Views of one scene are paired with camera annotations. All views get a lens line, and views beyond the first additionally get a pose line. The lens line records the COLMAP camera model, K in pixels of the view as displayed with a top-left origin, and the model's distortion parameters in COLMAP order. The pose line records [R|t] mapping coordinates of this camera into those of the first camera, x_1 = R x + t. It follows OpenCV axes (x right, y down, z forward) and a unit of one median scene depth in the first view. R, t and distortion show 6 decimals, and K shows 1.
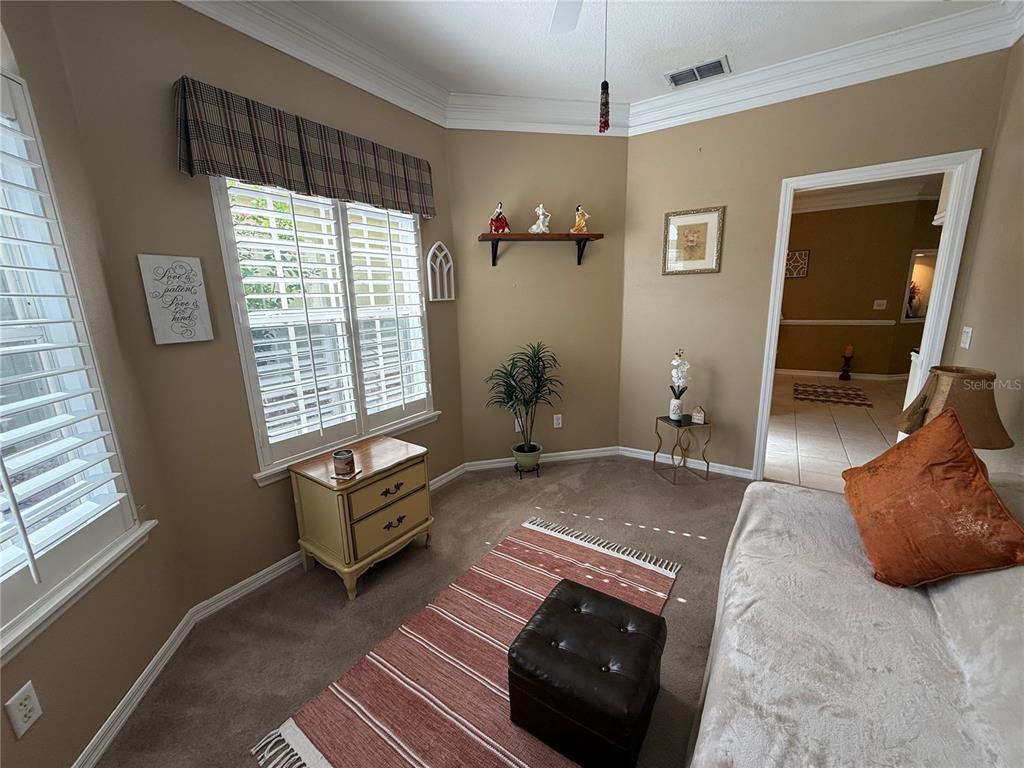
lens RADIAL K [[407.0, 0, 510.8], [0, 407.0, 384.9], [0, 0, 1]] dist [0.001792, 0.000351]
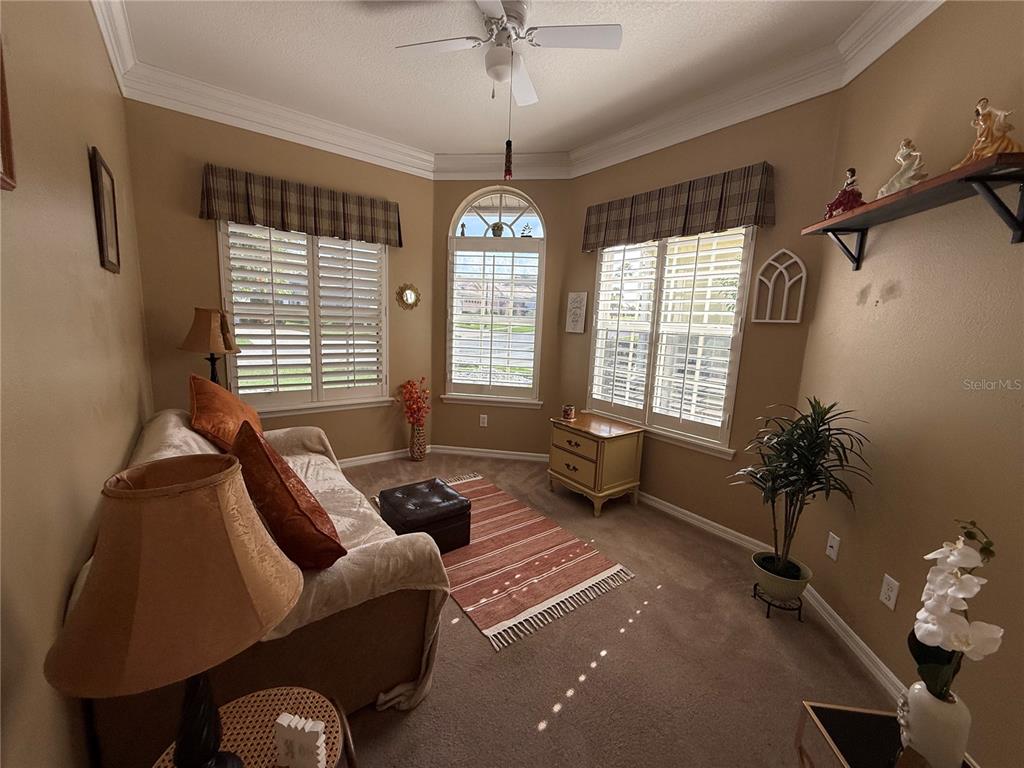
lens RADIAL K [[407.0, 0, 512.4], [0, 407.0, 384.7], [0, 0, 1]] dist [0.001792, 0.000351]
pose [[-0.322362, 0.167279, -0.931719, 0.943210], [-0.229078, 0.941222, 0.248243, -0.216182], [0.918480, 0.293460, -0.265094, 0.968409]]
